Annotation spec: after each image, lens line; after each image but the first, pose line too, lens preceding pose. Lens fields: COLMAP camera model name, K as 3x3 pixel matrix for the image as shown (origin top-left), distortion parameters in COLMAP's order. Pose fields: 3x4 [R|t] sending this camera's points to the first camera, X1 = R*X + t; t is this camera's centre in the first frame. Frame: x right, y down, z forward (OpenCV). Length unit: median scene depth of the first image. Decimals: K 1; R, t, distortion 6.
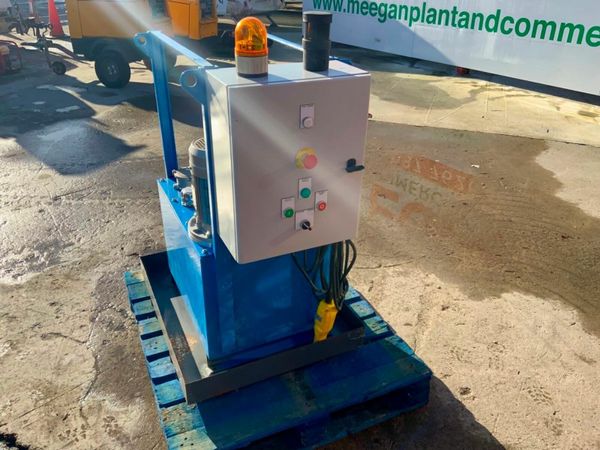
lens RADIAL K [[497.8, 0, 300.8], [0, 497.8, 227.6], [0, 0, 1]] dist [0.082949, -0.160575]
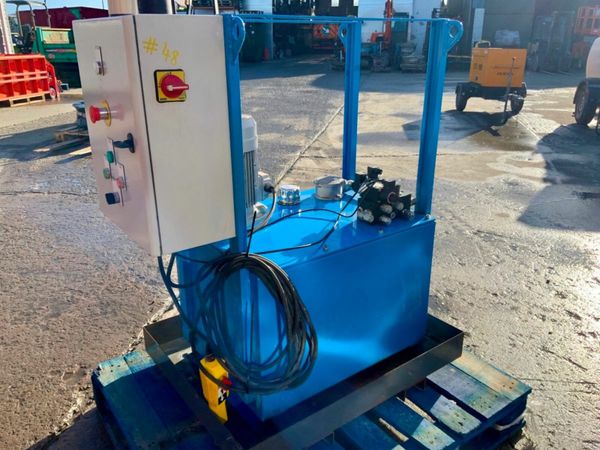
lens RADIAL K [[496.8, 0, 300.2], [0, 496.8, 227.2], [0, 0, 1]] dist [0.075401, -0.144235]
pose [[0.184502, 0.334301, -0.924230, 0.288420], [-0.469533, 0.856104, 0.215928, -0.098438], [0.863422, 0.394117, 0.314918, 0.344419]]
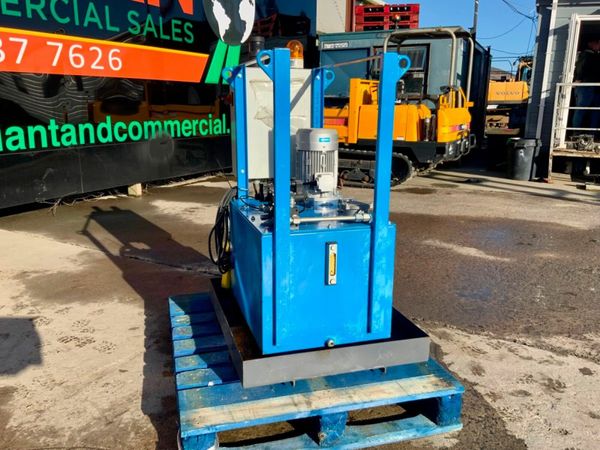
lens RADIAL K [[496.8, 0, 300.2], [0, 496.8, 227.2], [0, 0, 1]] dist [0.075401, -0.144235]
pose [[-0.989368, -0.054568, 0.134806, -0.120066], [0.050664, 0.739548, 0.671195, -0.337426], [-0.136321, 0.670889, -0.728920, 0.825438]]
